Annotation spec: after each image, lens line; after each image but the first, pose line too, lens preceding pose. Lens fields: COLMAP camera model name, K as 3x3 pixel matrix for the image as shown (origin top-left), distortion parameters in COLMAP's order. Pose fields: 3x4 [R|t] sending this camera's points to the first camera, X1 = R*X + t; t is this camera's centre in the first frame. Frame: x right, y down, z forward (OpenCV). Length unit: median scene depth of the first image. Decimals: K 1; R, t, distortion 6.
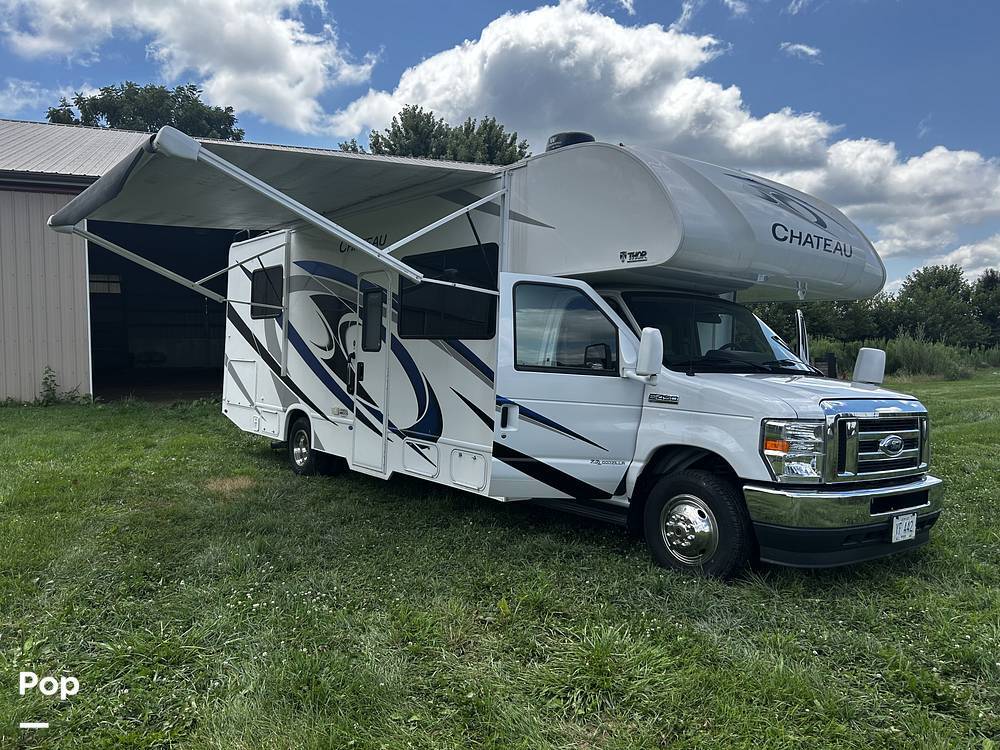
lens RADIAL K [[778.3, 0, 500.0], [0, 778.3, 375.0], [0, 0, 1]] dist [0.049124, 0.000166]
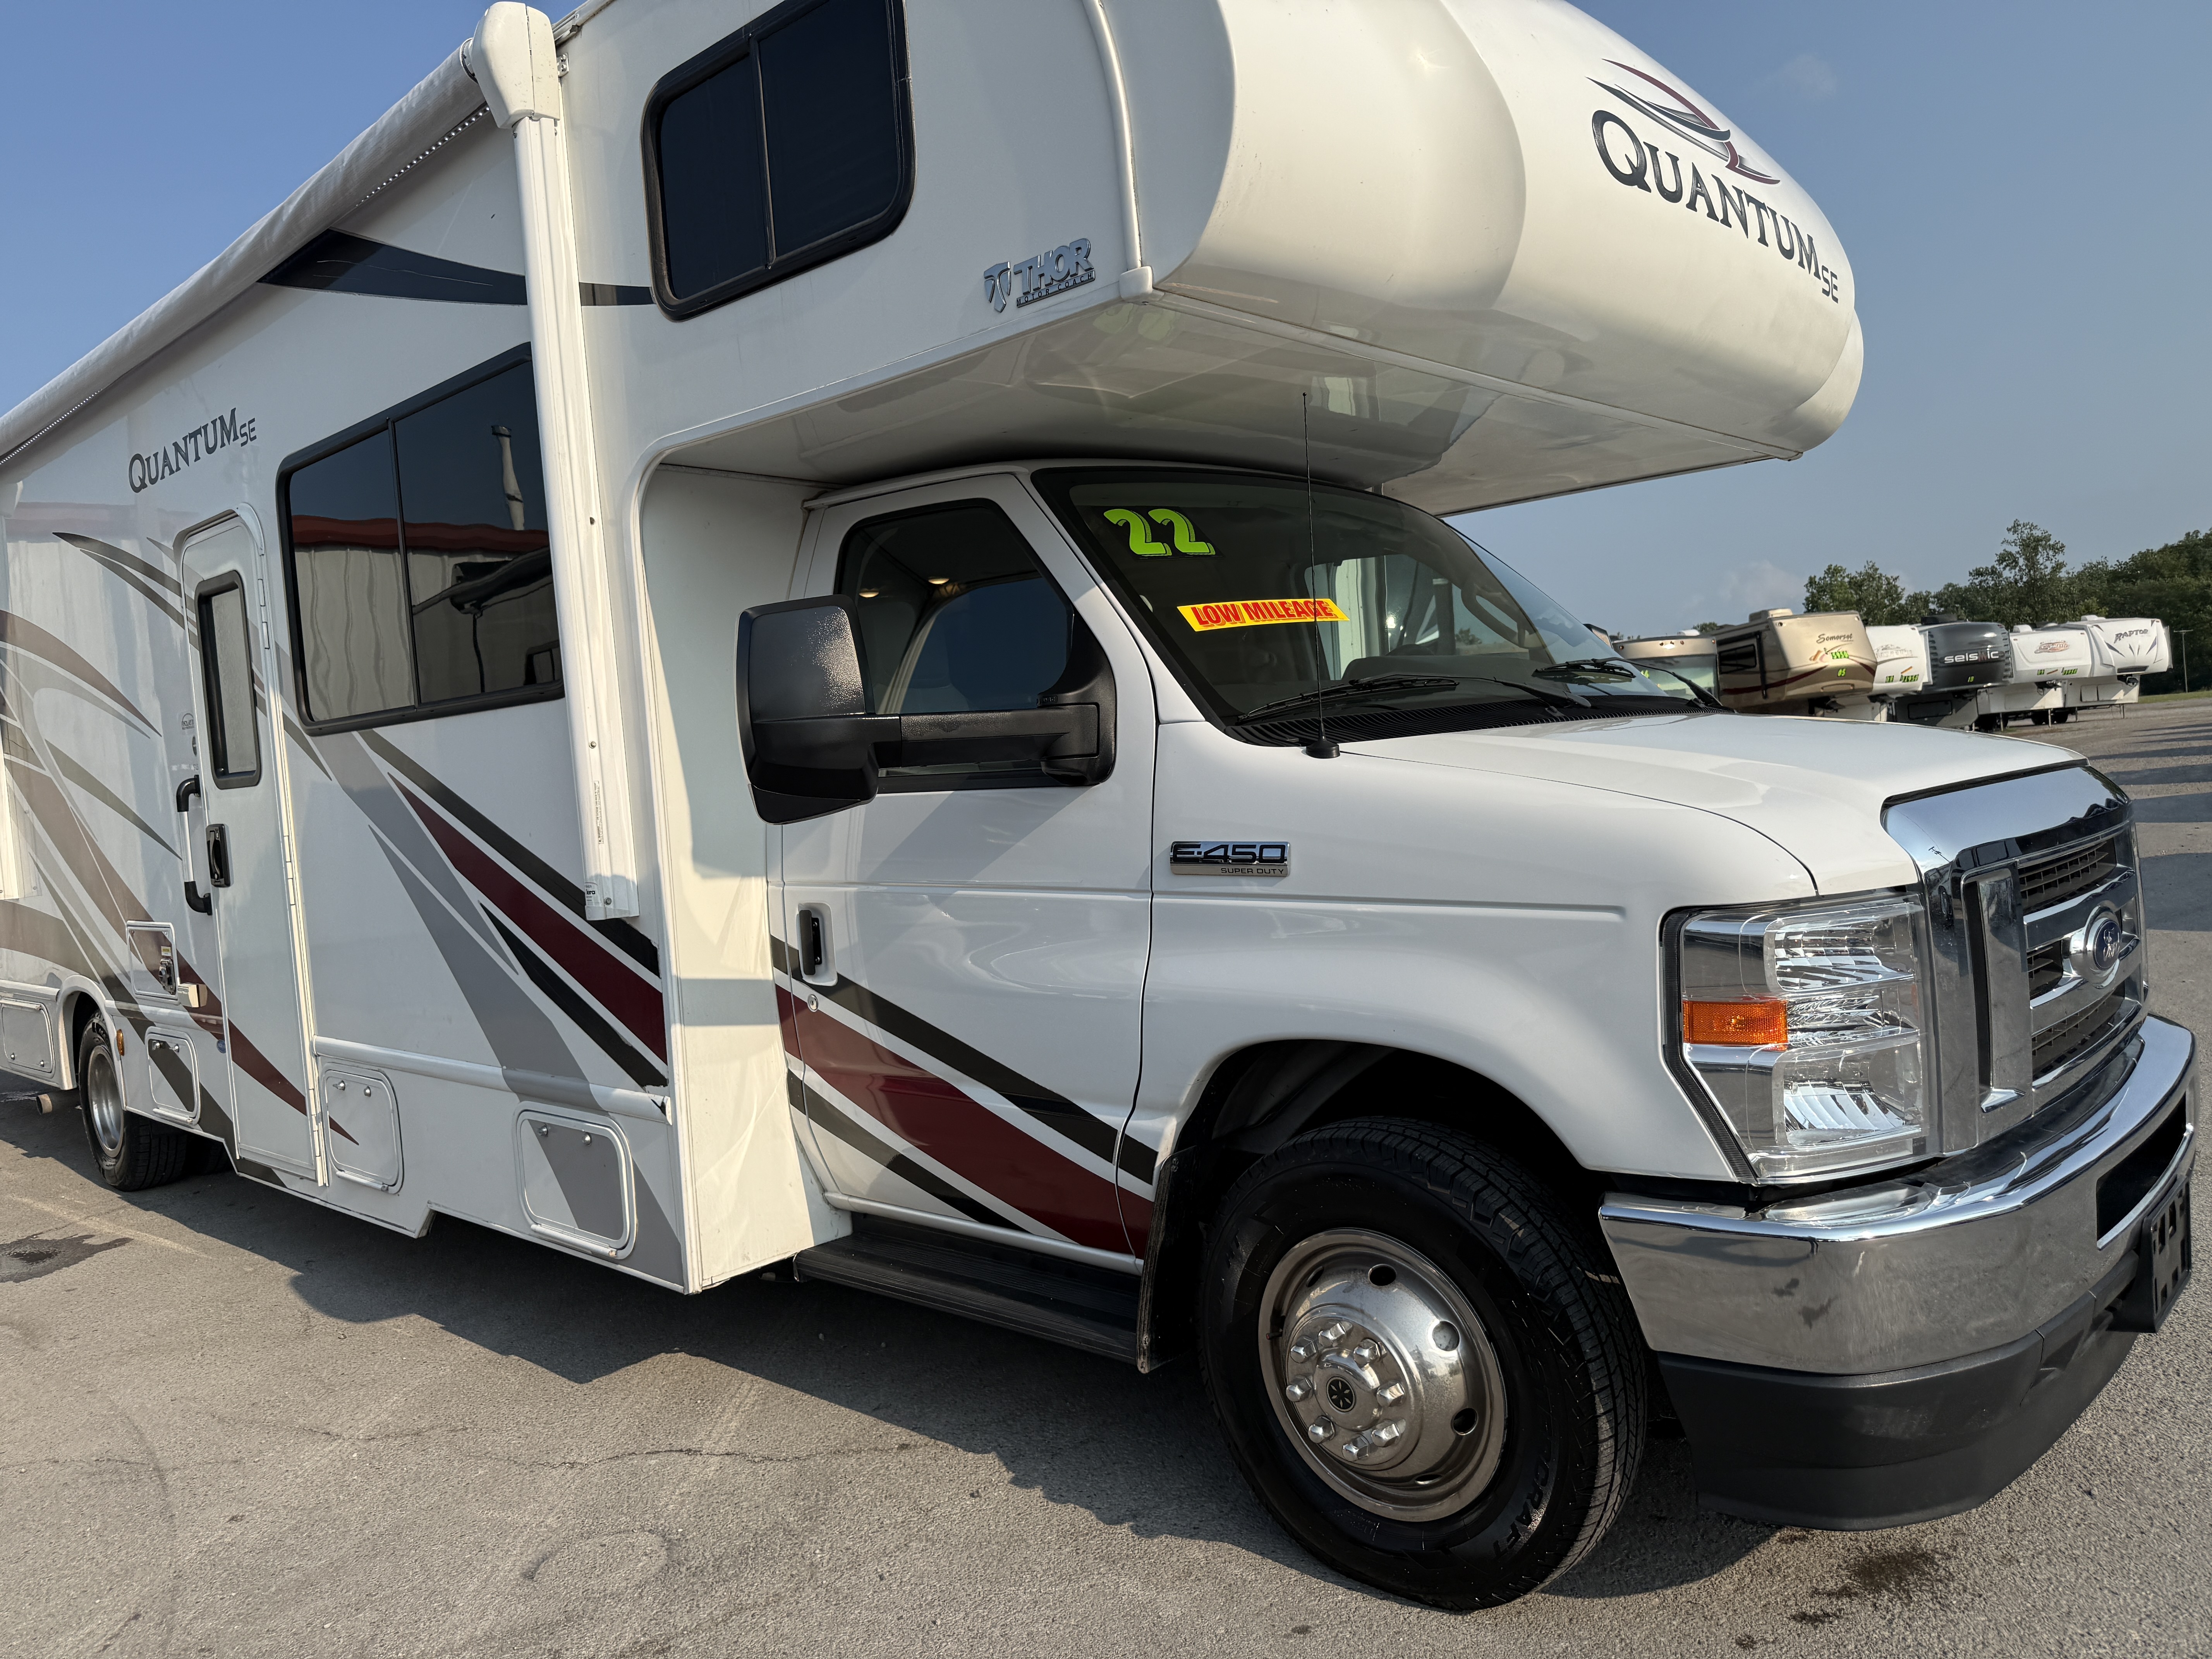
lens RADIAL K [[1589.5, 0, 1086.9], [0, 1589.5, 798.5], [0, 0, 1]] dist [0.073373, -0.097859]
pose [[0.983393, -0.106550, 0.146921, 0.099016], [0.105265, 0.994307, 0.016515, -0.002219], [-0.147845, -0.000775, 0.989010, 0.530084]]
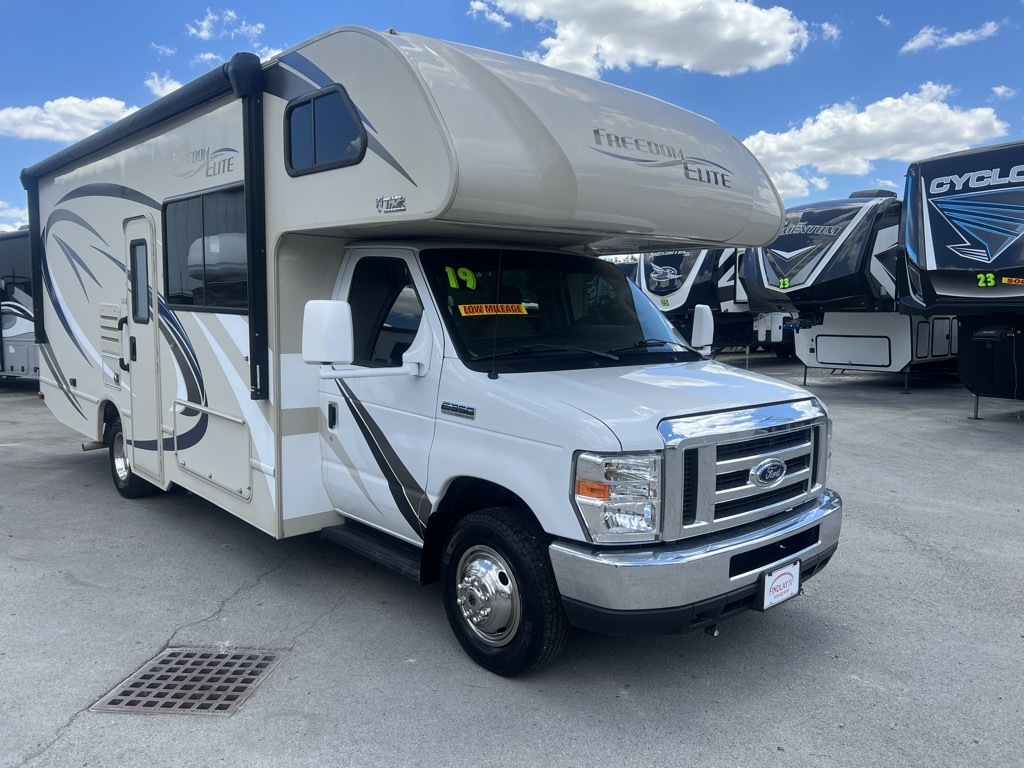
lens RADIAL K [[808.6, 0, 513.4], [0, 808.6, 377.7], [0, 0, 1]] dist [0.023837, 0.001089]
pose [[0.998108, -0.021527, 0.057594, 0.230525], [0.016338, 0.995889, 0.089098, -0.065580], [-0.059275, -0.087988, 0.994356, 0.296837]]
